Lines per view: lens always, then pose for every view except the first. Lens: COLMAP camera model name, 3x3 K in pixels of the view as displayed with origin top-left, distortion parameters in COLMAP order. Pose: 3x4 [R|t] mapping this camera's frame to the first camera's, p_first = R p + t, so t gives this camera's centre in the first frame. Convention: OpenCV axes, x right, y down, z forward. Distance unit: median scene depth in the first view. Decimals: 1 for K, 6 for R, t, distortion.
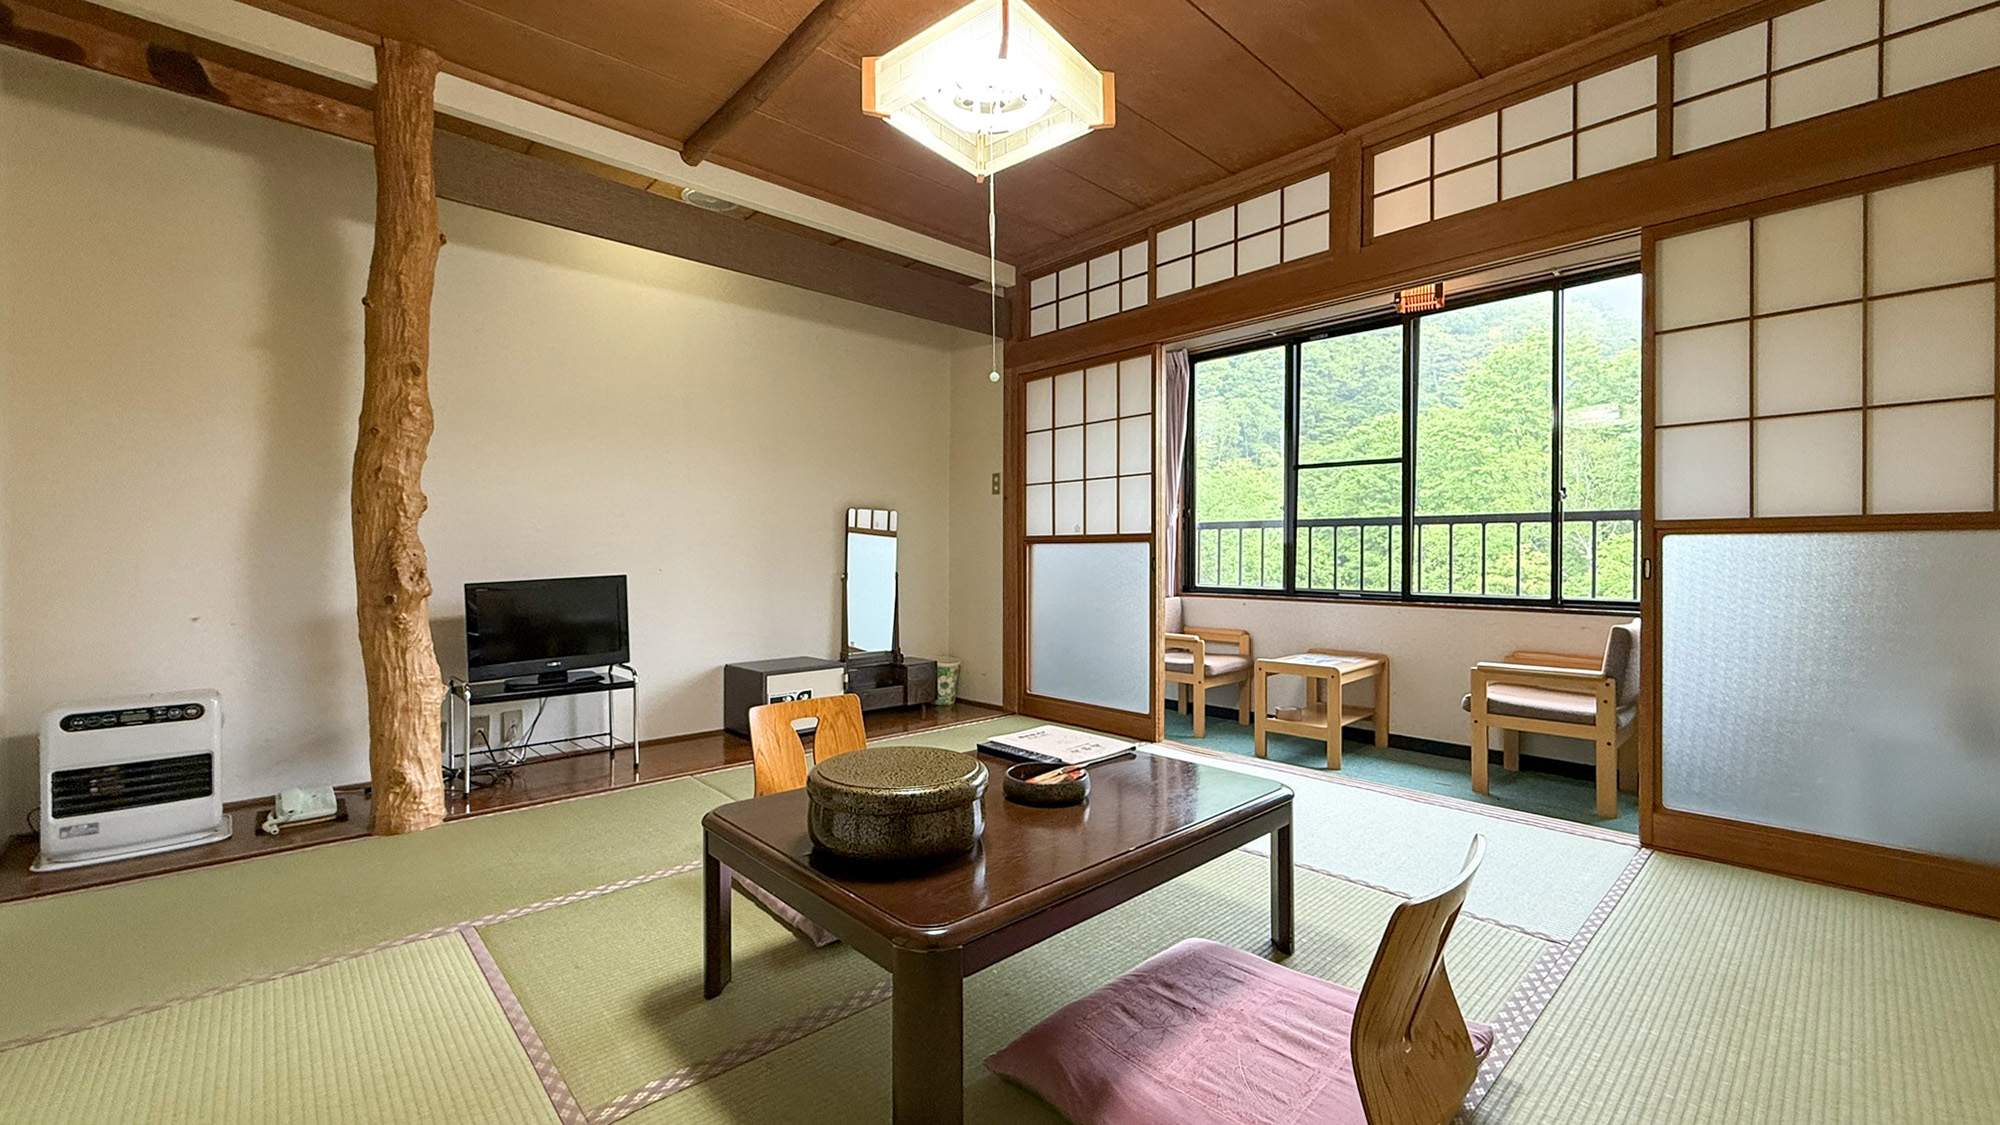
lens RADIAL K [[800.8, 0, 1002.6], [0, 800.8, 551.0], [0, 0, 1]] dist [-0.001075, -0.000044]
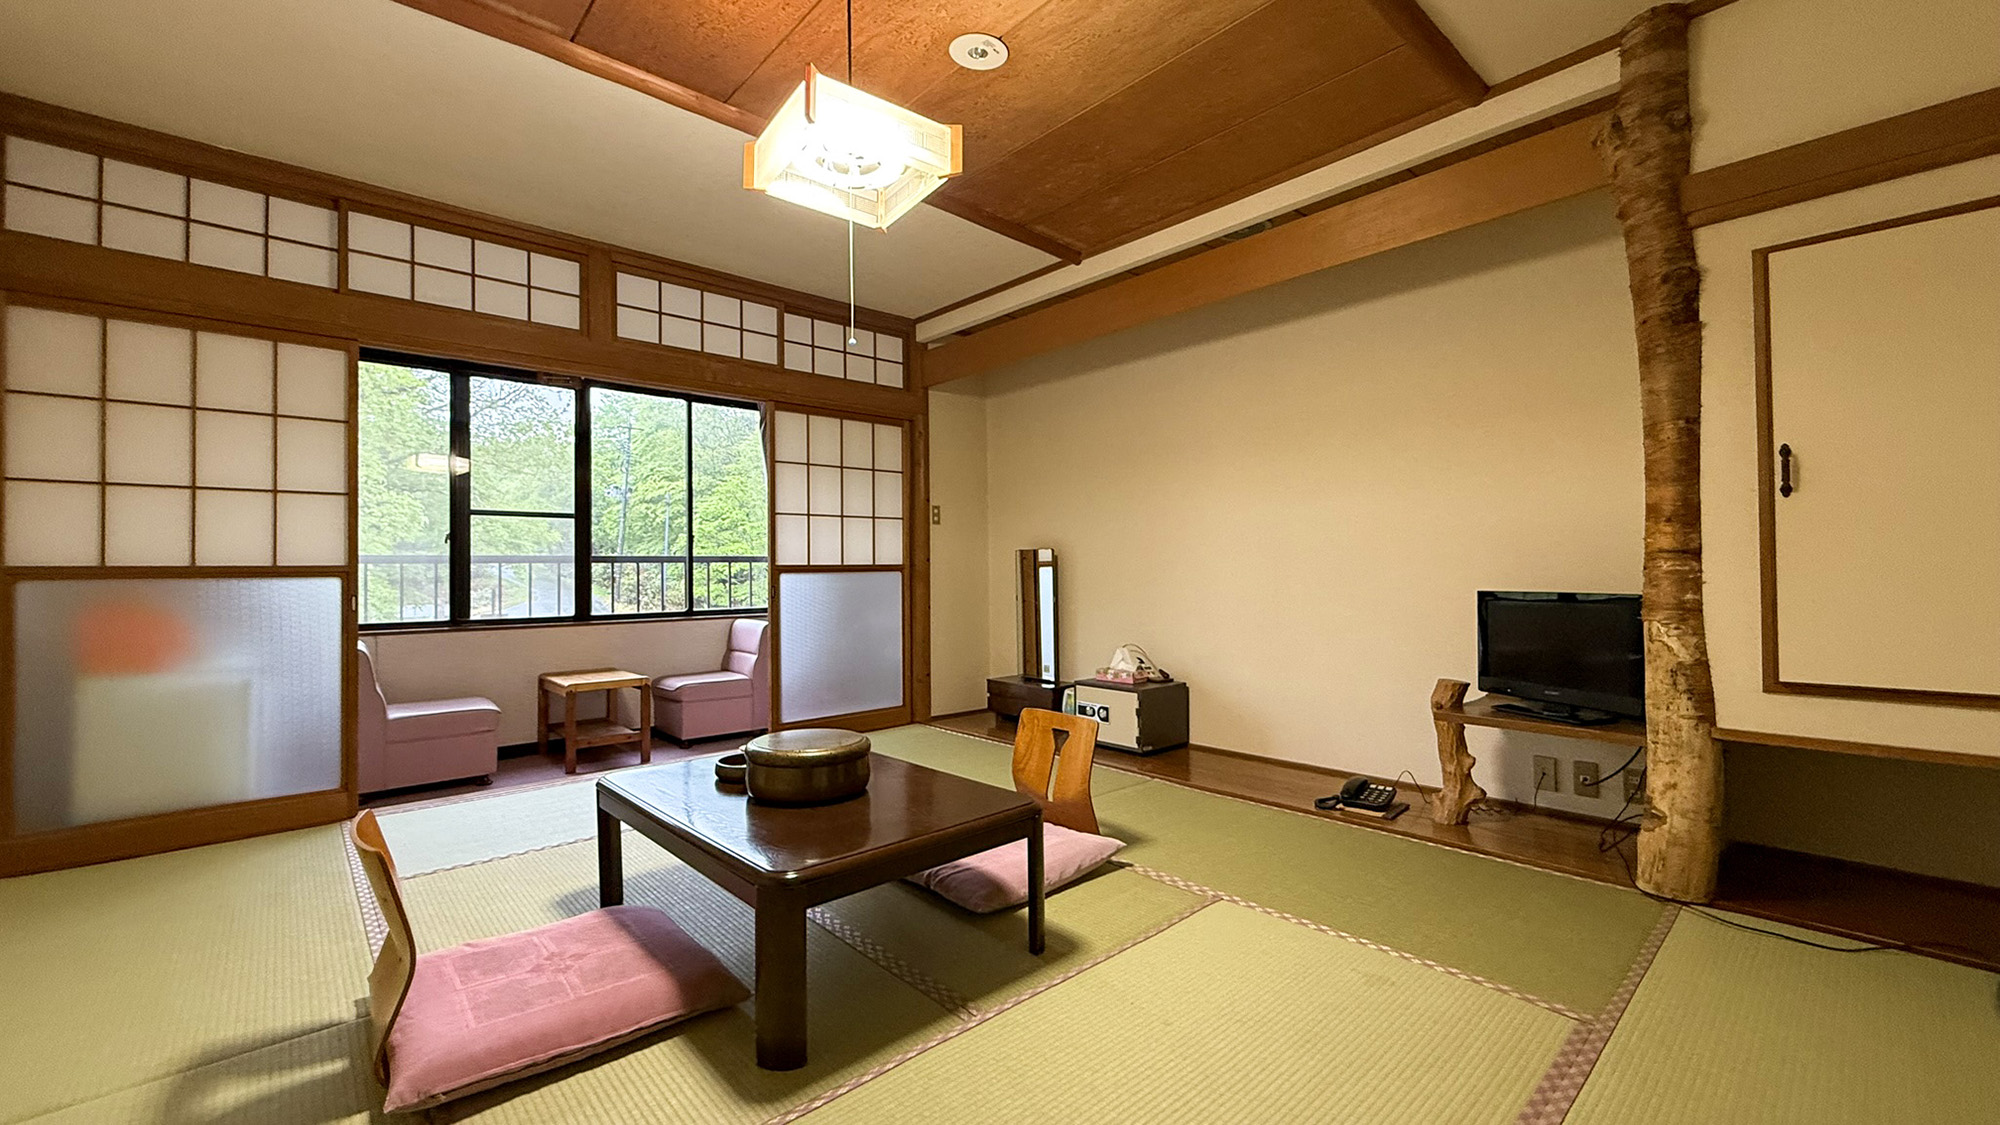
lens RADIAL K [[800.8, 0, 1002.3], [0, 800.8, 569.9], [0, 0, 1]] dist [-0.001075, -0.000044]
pose [[0.018894, 0.013726, 0.999727, -0.803627], [0.013193, 0.999815, -0.013977, 0.005958], [-0.999734, 0.013453, 0.018709, 0.374673]]
